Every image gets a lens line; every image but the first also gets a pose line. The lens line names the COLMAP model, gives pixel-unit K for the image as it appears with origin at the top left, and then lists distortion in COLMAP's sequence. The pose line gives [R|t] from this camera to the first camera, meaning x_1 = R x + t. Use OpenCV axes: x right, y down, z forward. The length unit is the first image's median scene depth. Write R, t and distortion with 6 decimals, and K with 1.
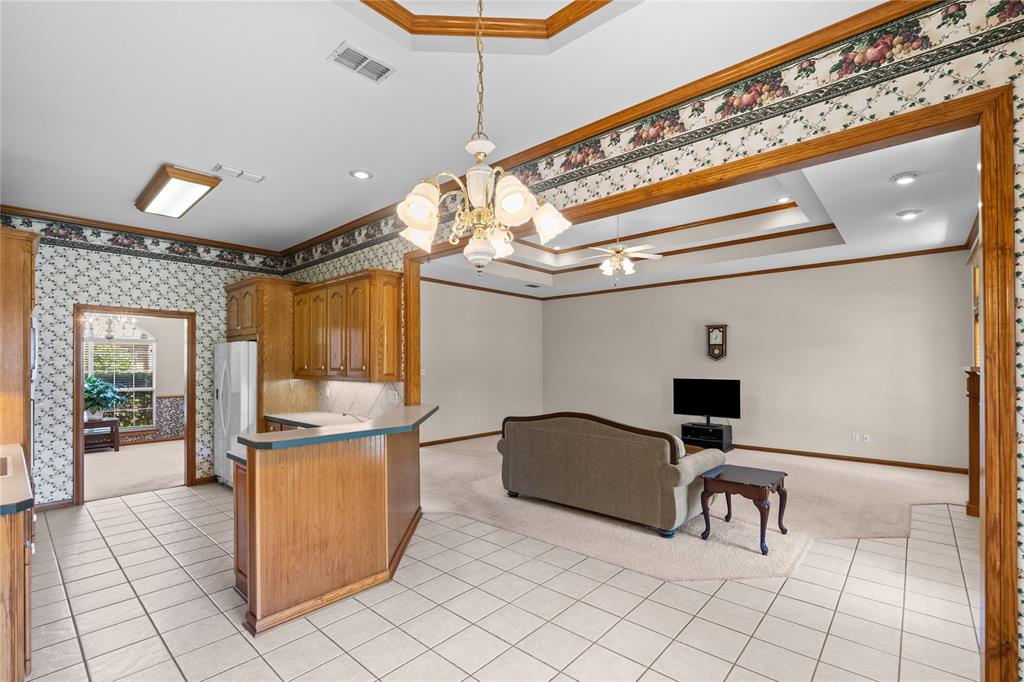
lens RADIAL K [[456.7, 0, 512.4], [0, 456.7, 362.9], [0, 0, 1]] dist [-0.000774, -0.000053]
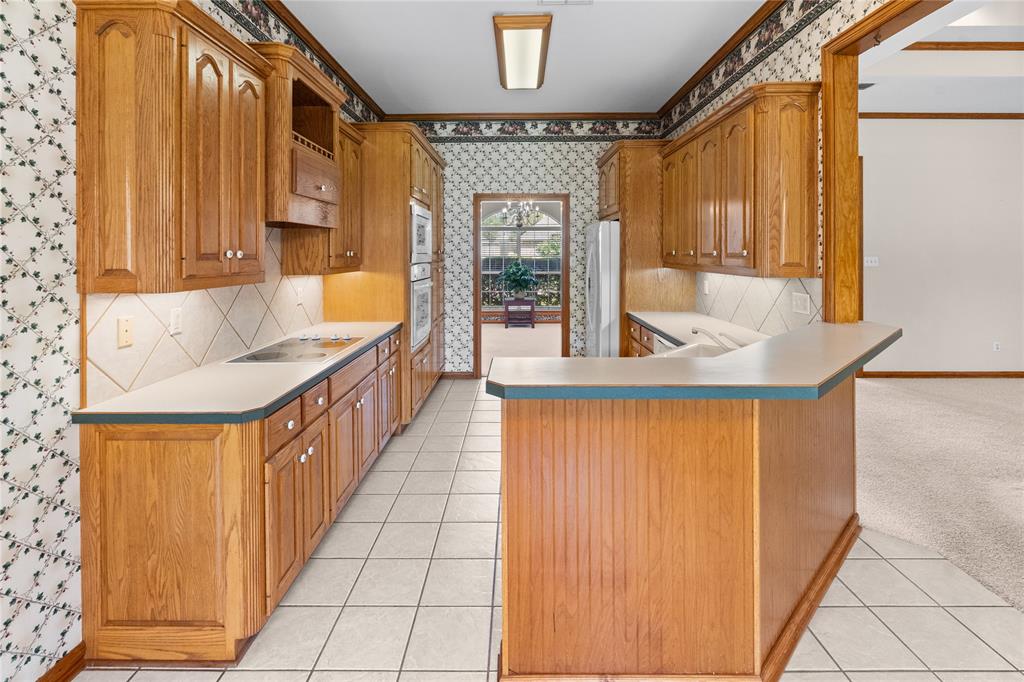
lens RADIAL K [[474.9, 0, 508.8], [0, 474.9, 255.2], [0, 0, 1]] dist [-0.002240, -0.000179]
pose [[0.654573, 0.006209, -0.755973, -0.045898], [0.002386, 0.999944, 0.010279, 0.005674], [0.755995, -0.008533, 0.654522, 0.303922]]
